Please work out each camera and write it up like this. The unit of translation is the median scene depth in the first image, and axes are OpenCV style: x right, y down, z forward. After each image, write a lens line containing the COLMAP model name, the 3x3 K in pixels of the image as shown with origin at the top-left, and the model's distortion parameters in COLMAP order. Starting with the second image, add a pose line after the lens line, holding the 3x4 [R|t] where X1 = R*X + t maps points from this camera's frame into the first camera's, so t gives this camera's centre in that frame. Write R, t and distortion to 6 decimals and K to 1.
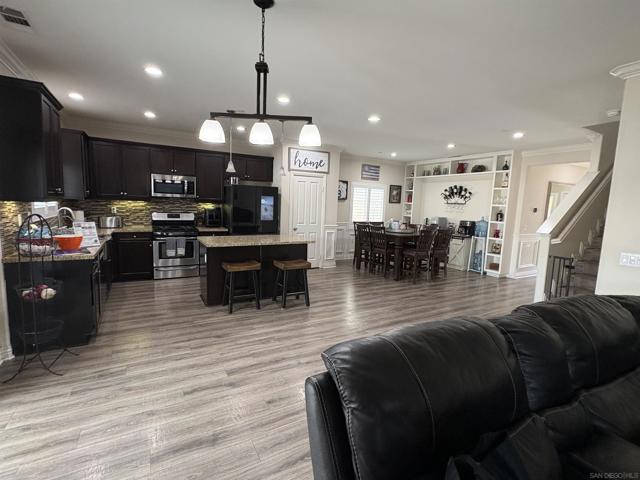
lens RADIAL K [[329.1, 0, 314.4], [0, 329.1, 245.1], [0, 0, 1]] dist [0.006533, -0.000233]
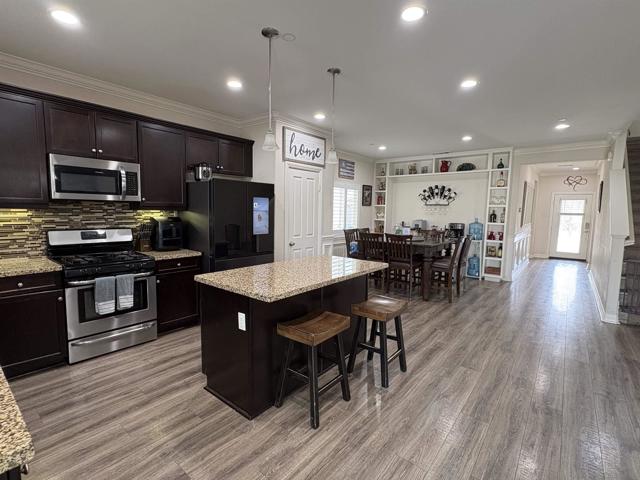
lens RADIAL K [[329.1, 0, 325.9], [0, 329.1, 242.8], [0, 0, 1]] dist [0.006533, -0.000233]
pose [[0.922969, -0.060760, 0.380047, -0.246049], [0.068705, 0.997610, -0.007362, -0.039802], [-0.378692, 0.032906, 0.924938, 0.308854]]
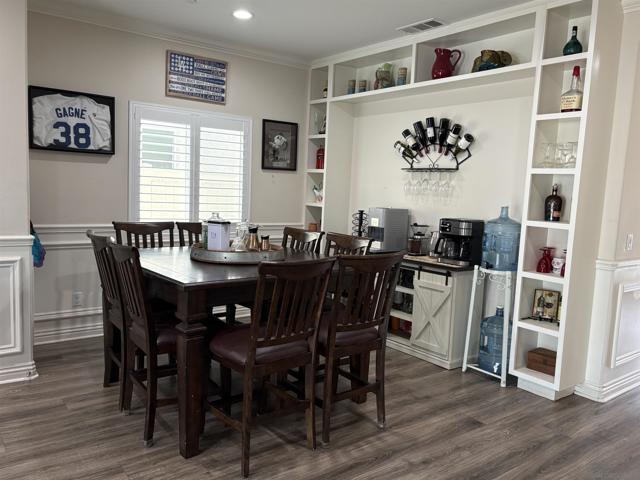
lens RADIAL K [[551.4, 0, 308.9], [0, 551.4, 253.9], [0, 0, 1]] dist [0.034583, 0.001344]
pose [[0.992561, -0.008687, 0.121441, 0.258143], [0.009003, 0.999957, -0.002053, -0.040988], [-0.121418, 0.003131, 0.992597, 0.491526]]
